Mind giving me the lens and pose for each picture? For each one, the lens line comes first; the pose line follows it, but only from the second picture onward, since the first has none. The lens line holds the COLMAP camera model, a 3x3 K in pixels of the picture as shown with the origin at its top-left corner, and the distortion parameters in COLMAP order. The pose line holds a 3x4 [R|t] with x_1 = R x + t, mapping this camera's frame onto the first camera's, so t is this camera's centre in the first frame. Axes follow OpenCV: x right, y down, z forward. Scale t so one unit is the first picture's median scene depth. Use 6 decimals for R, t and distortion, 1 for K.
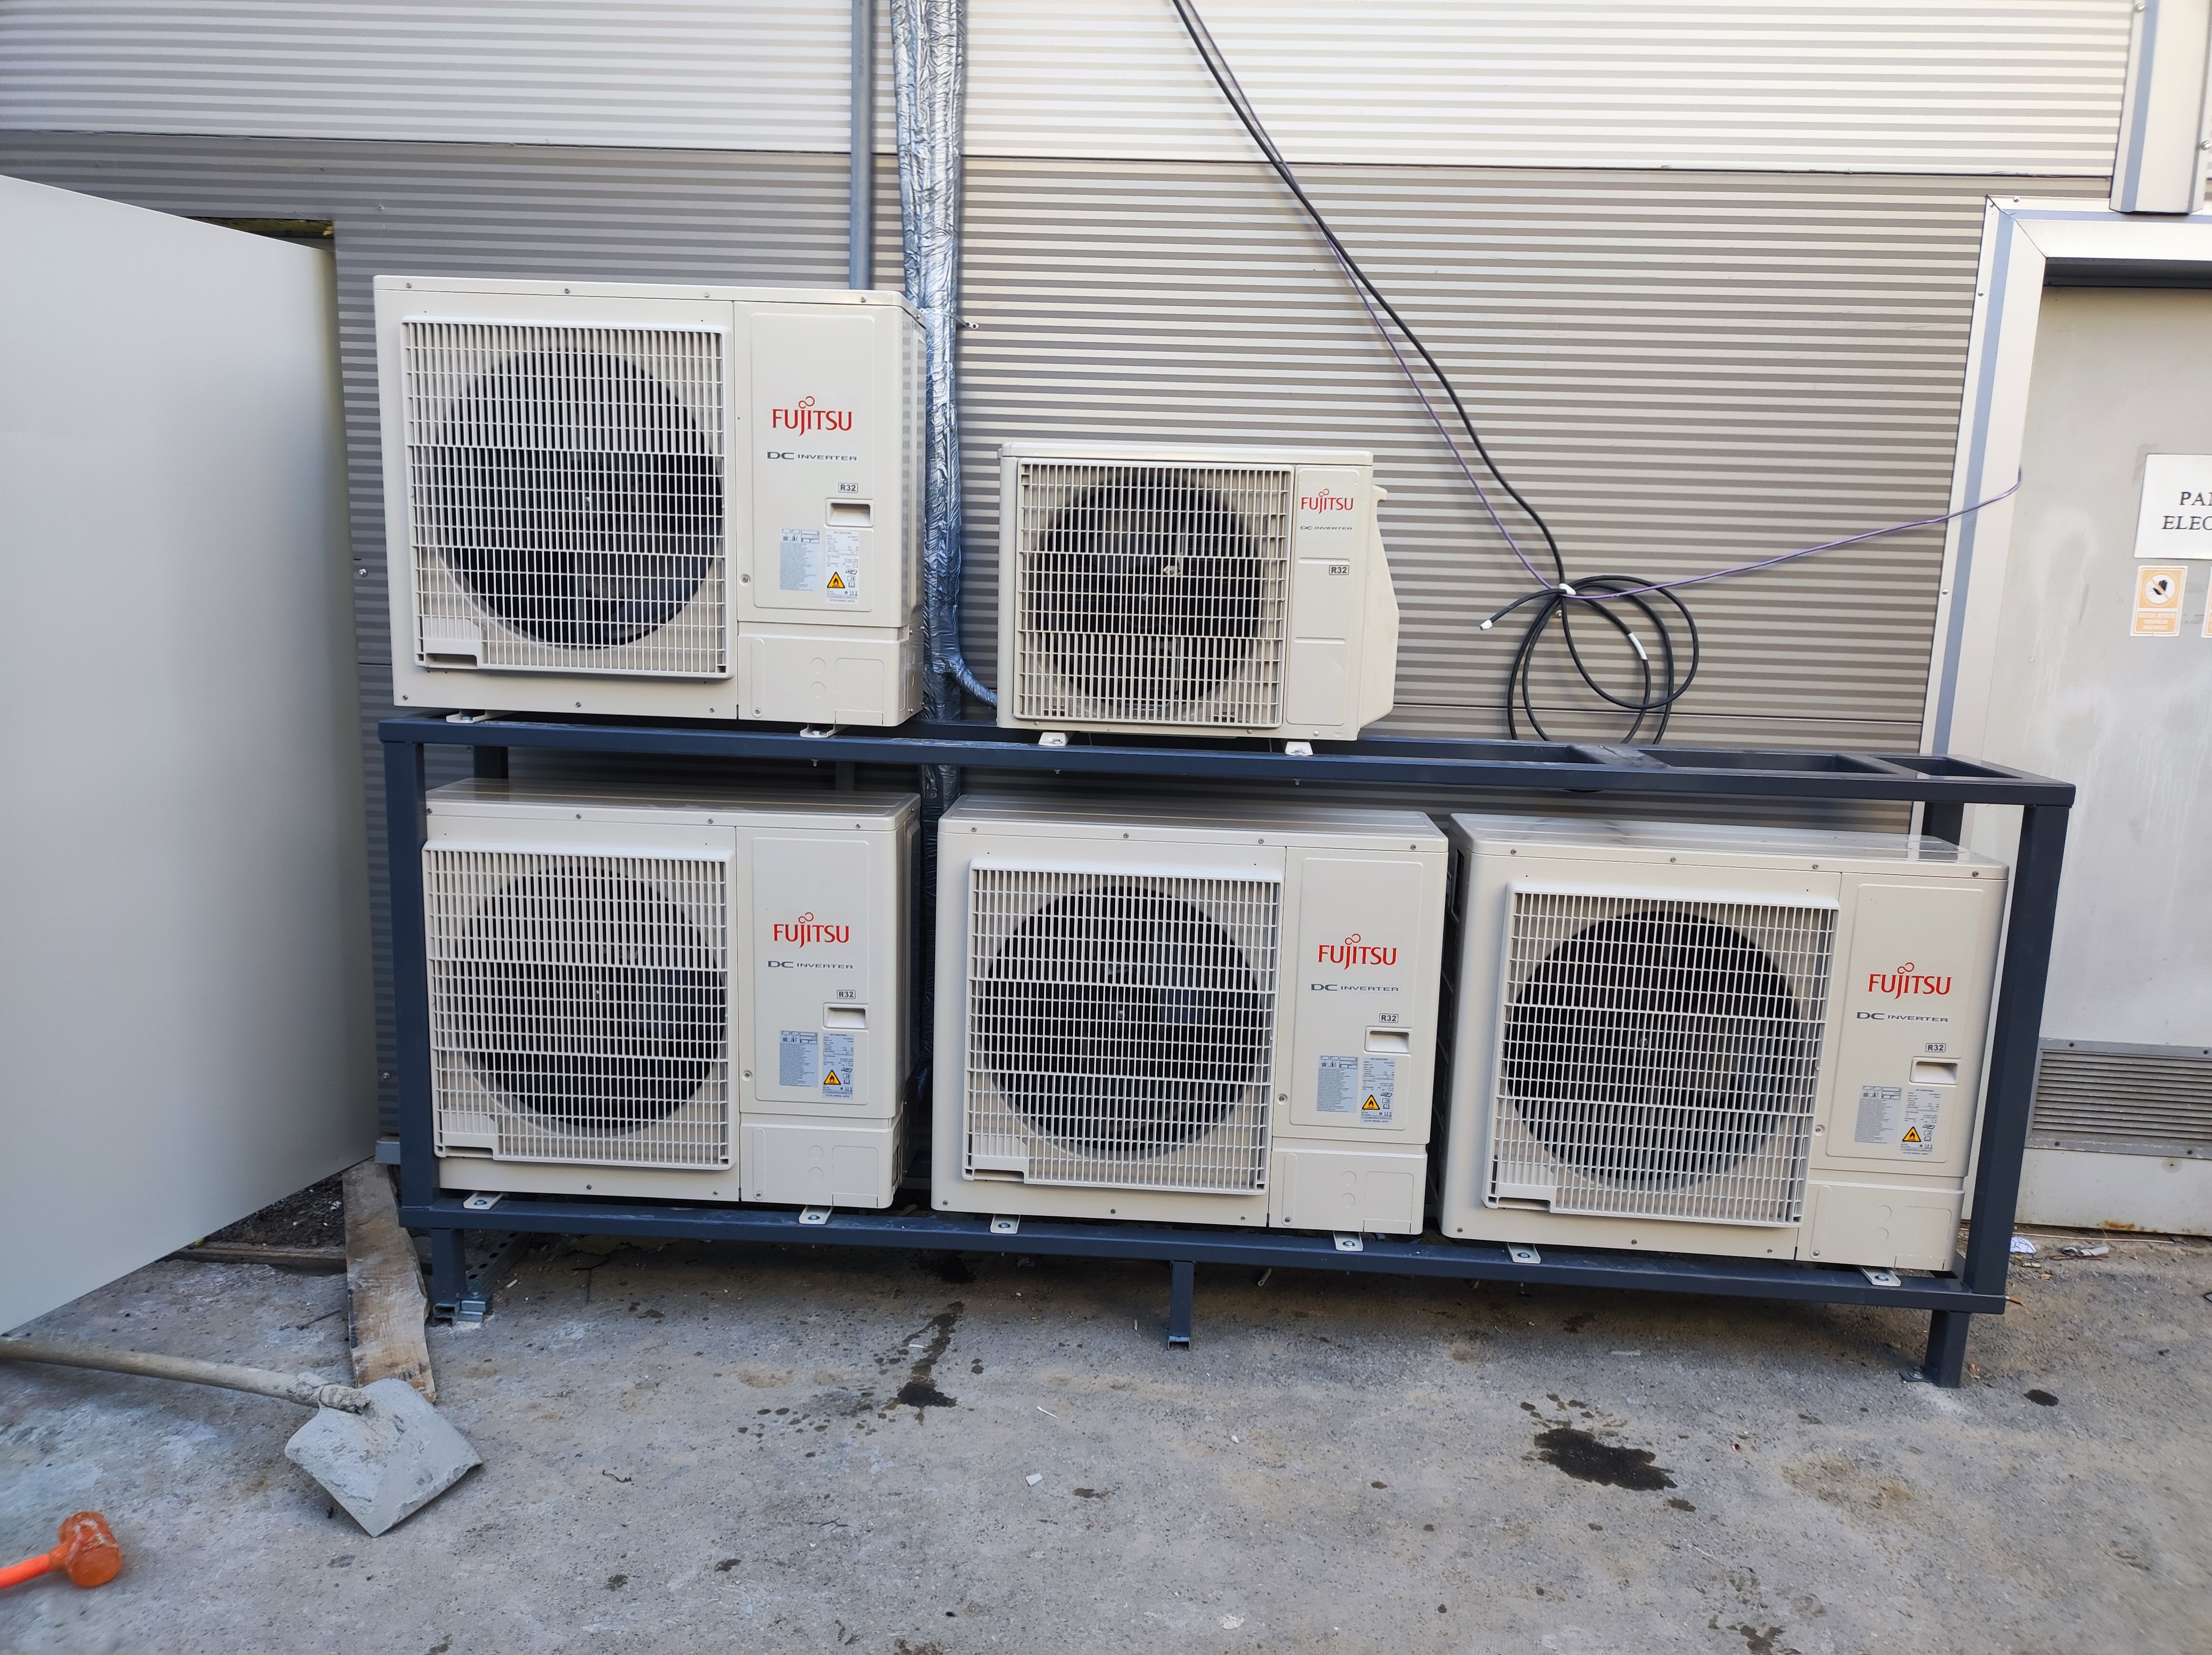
lens RADIAL K [[1641.2, 0, 1109.8], [0, 1641.2, 828.6], [0, 0, 1]] dist [0.047899, -0.045928]
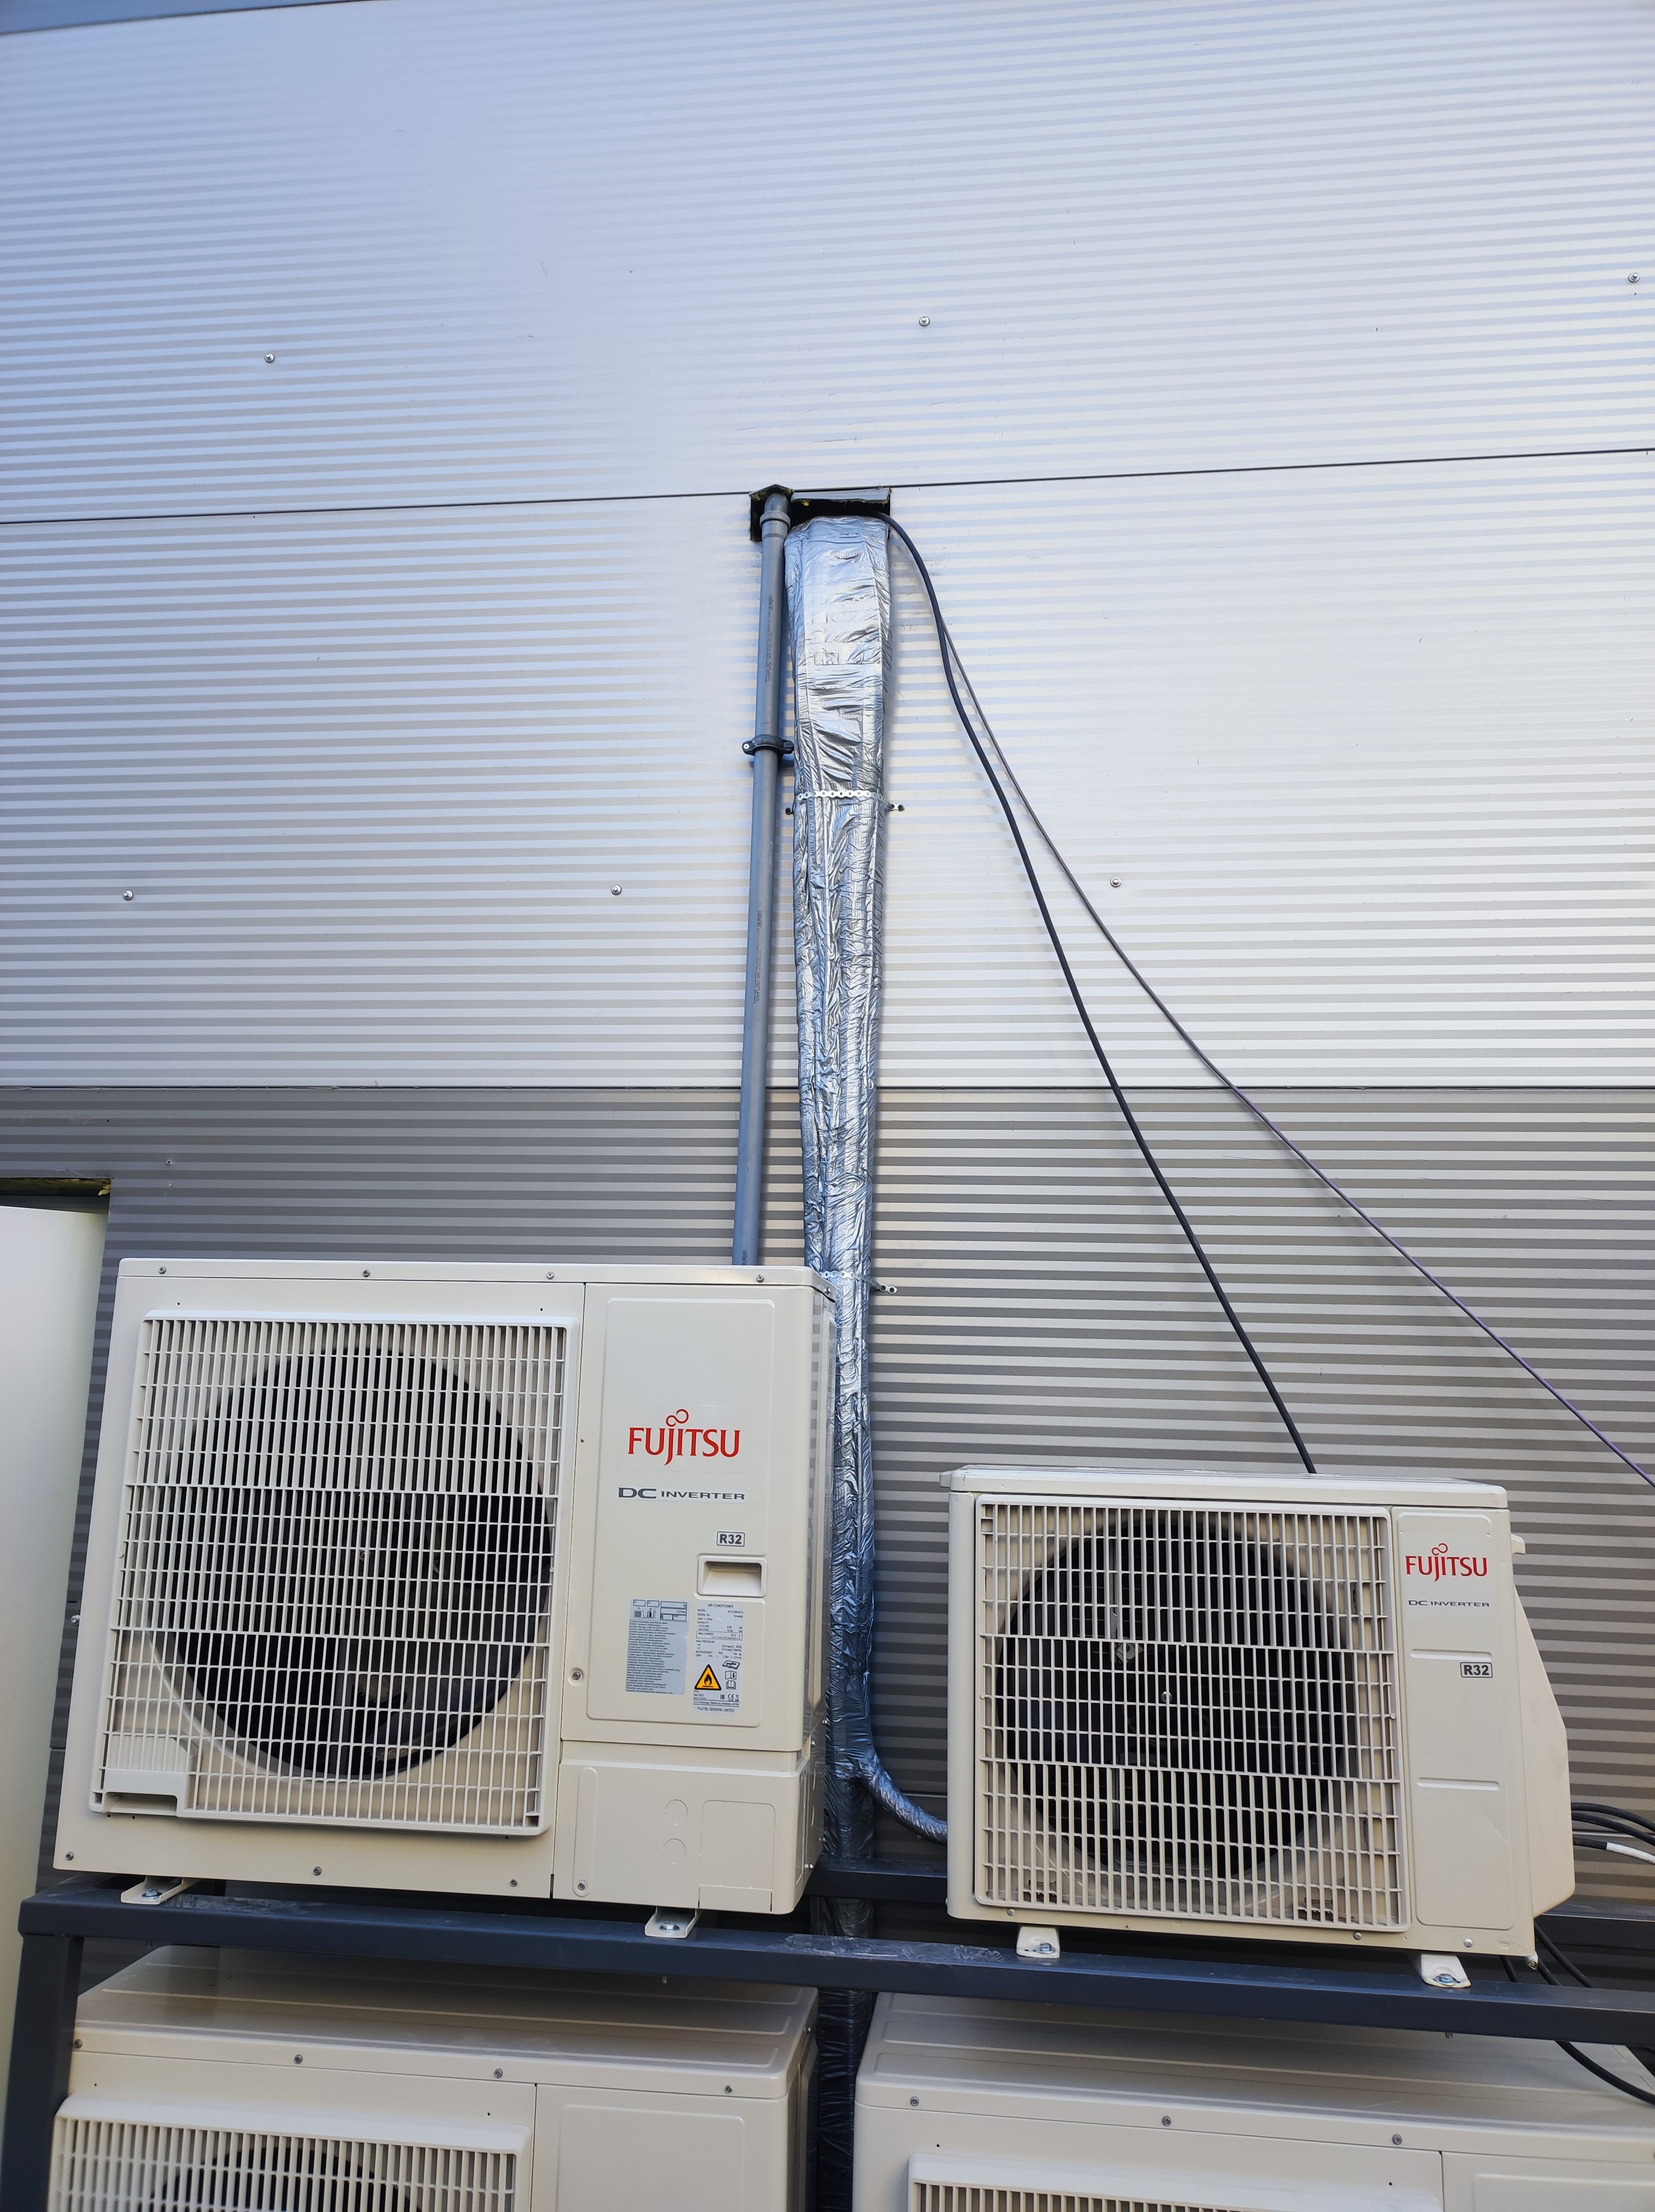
lens RADIAL K [[1641.2, 0, 830.6], [0, 1641.2, 1102.8], [0, 0, 1]] dist [0.047899, -0.045928]
pose [[0.997481, -0.019679, -0.068150, -0.065079], [-0.005838, 0.934716, -0.355348, -0.129925], [0.070694, 0.354850, 0.932247, 0.285507]]
